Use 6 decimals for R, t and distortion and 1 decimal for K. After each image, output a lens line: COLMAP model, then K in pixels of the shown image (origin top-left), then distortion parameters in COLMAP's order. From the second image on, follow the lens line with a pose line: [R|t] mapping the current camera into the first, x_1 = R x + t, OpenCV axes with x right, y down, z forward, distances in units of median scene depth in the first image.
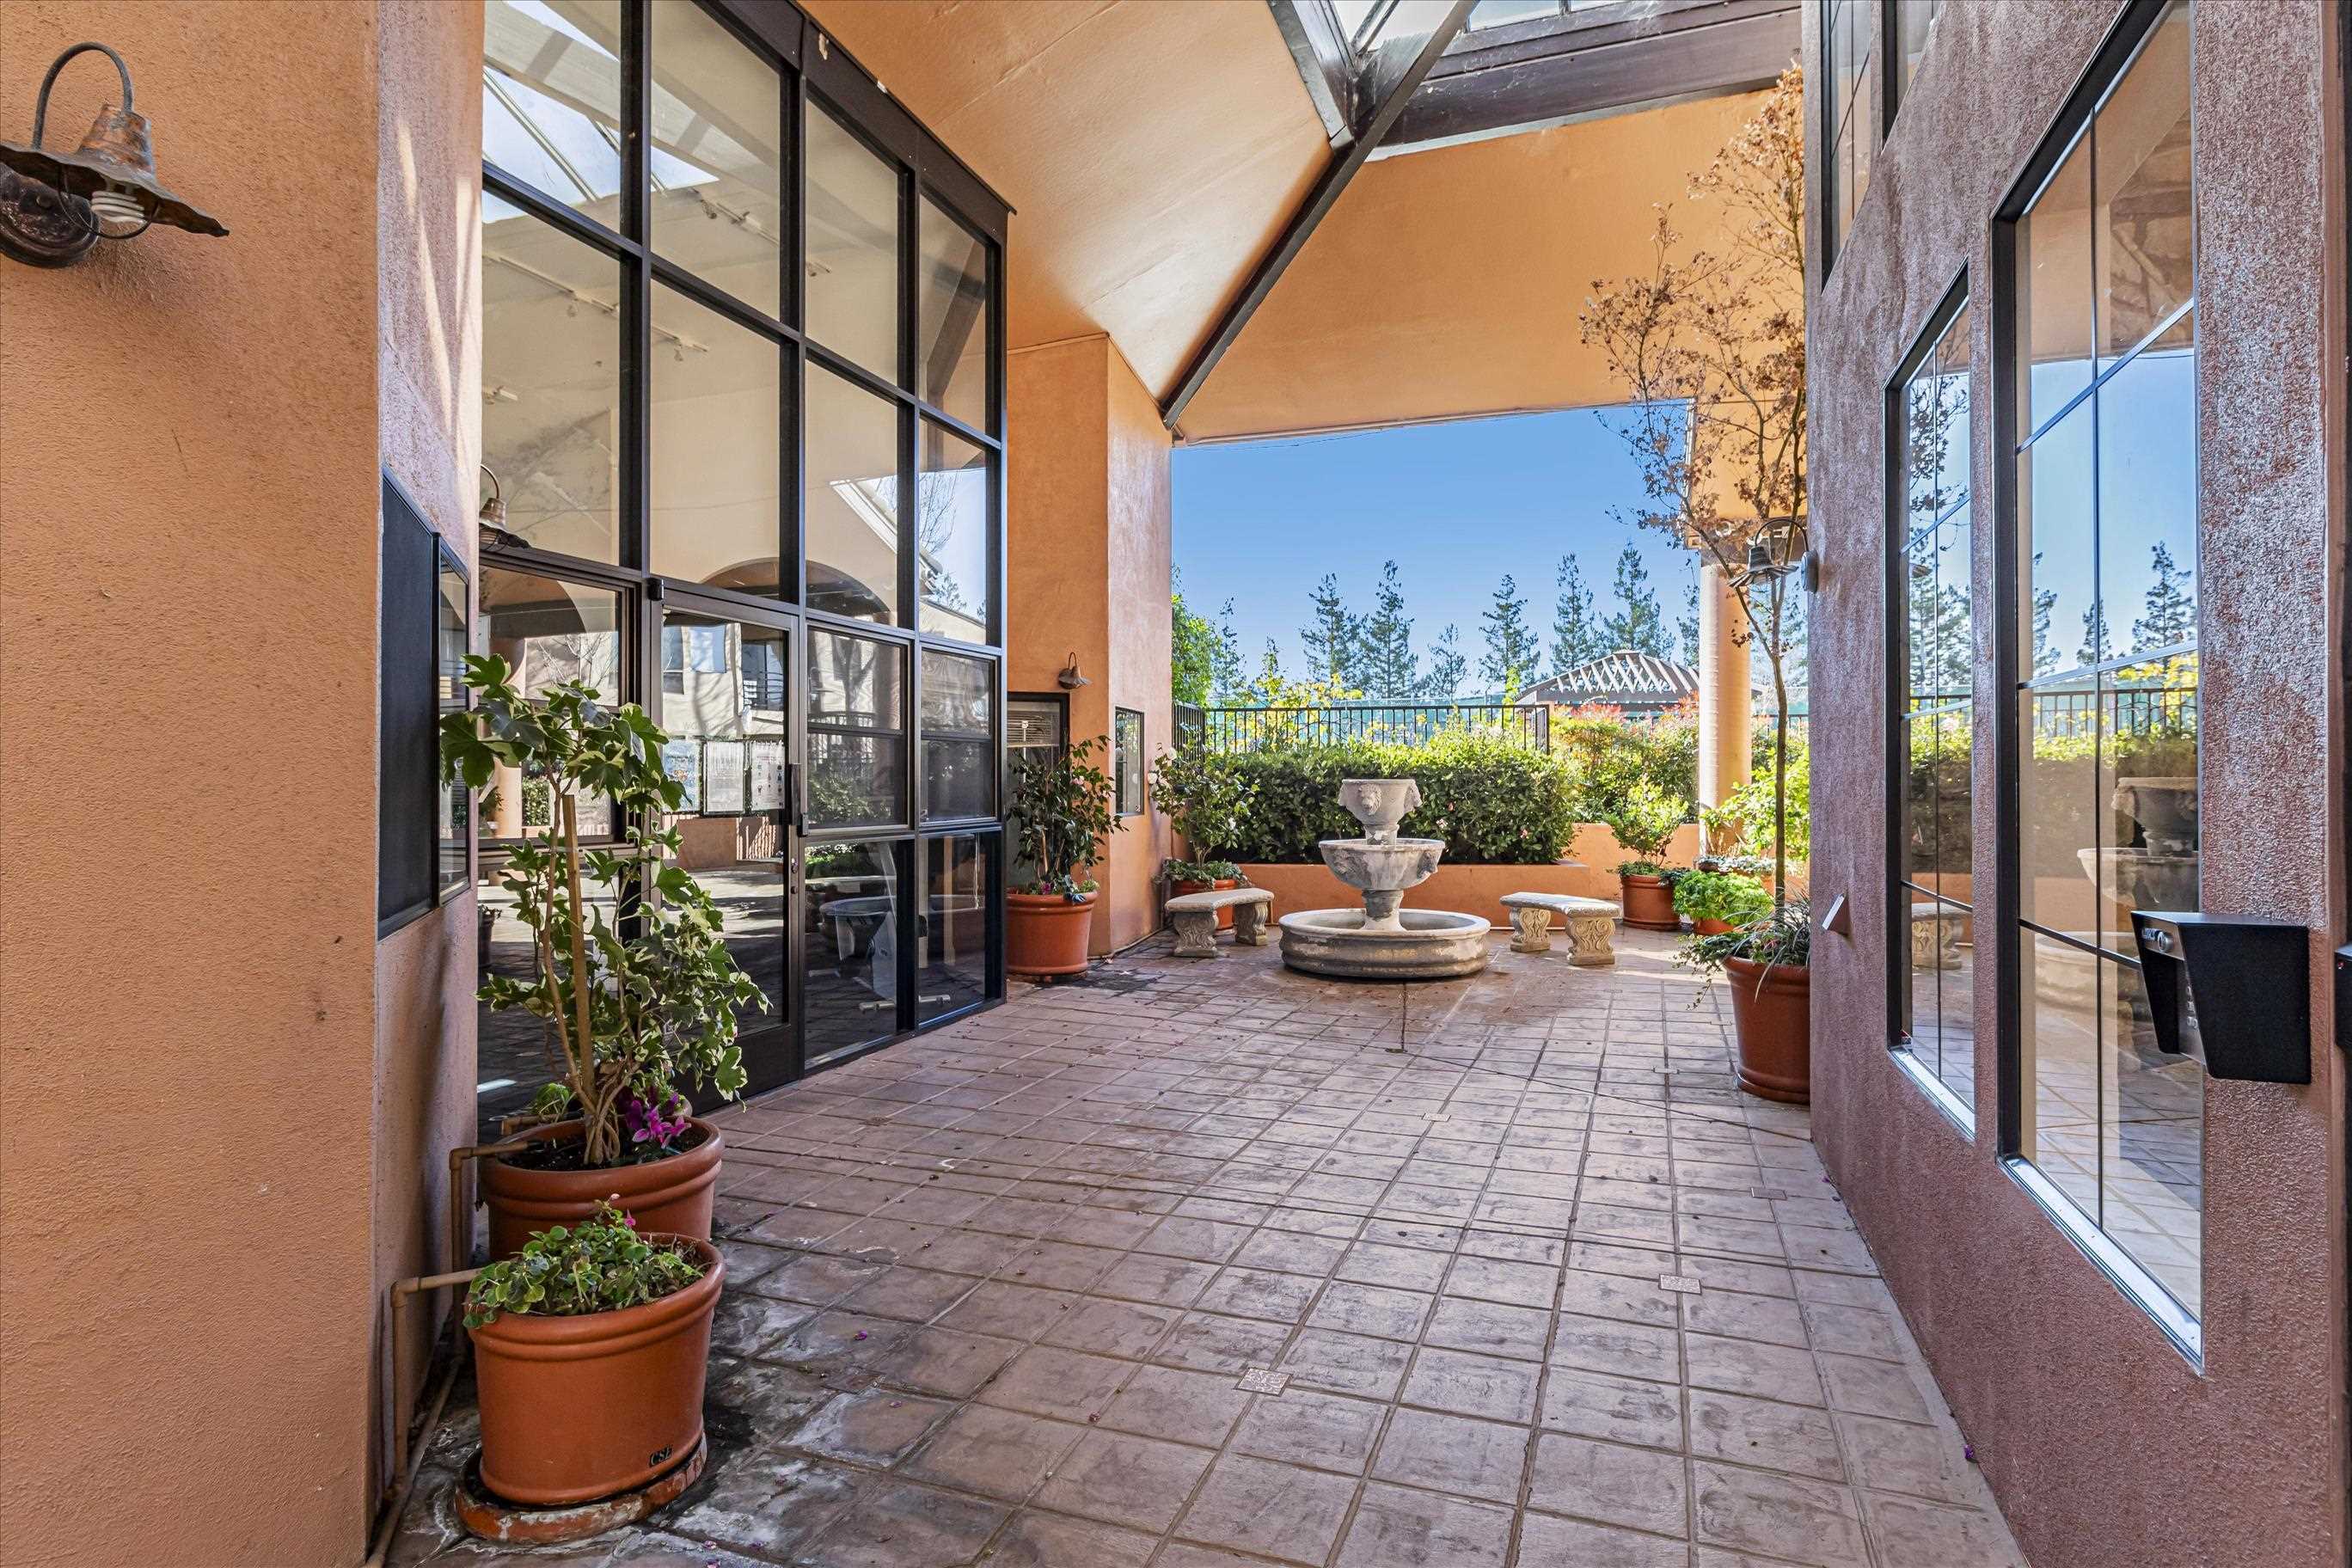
lens RADIAL K [[1194.1, 0, 1183.6], [0, 1194.1, 781.8], [0, 0, 1]] dist [0.003301, 0.000659]
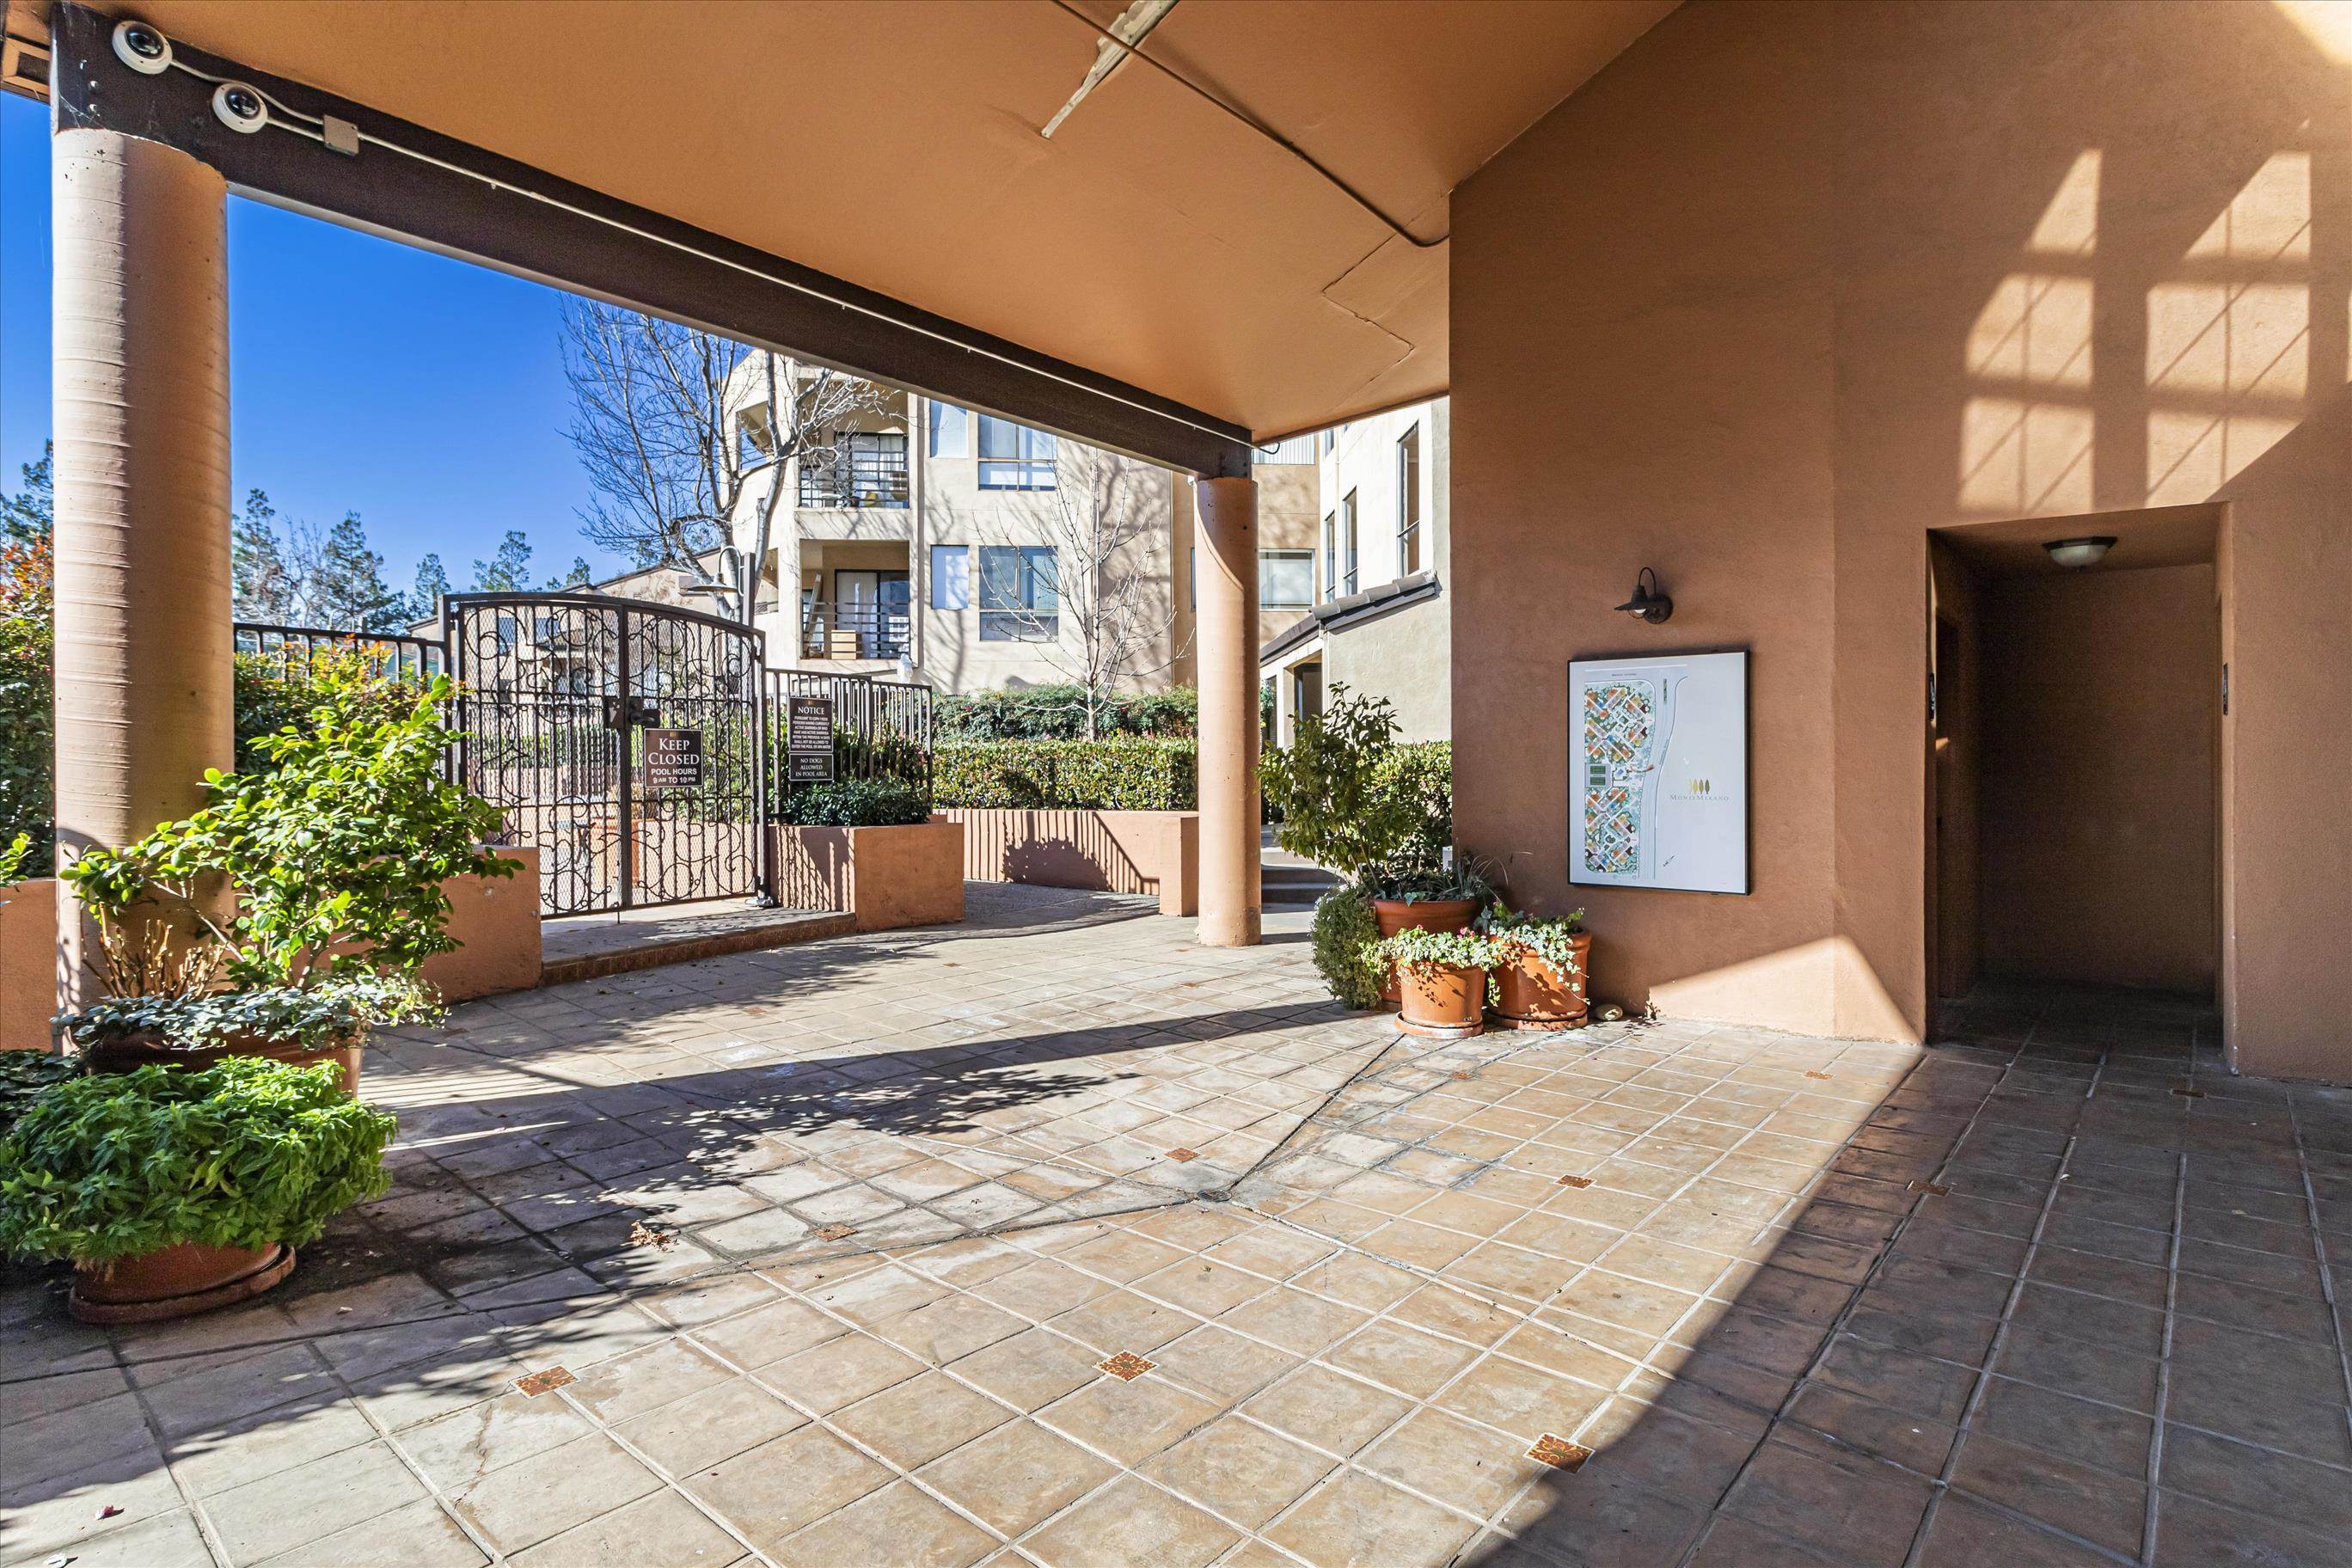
lens RADIAL K [[1194.1, 0, 1179.6], [0, 1194.1, 788.0], [0, 0, 1]] dist [0.003301, 0.000659]
pose [[0.348930, -0.005294, 0.937134, 0.242156], [-0.000722, 0.999982, 0.005917, 0.003938], [-0.937148, -0.002741, 0.348920, 0.630335]]
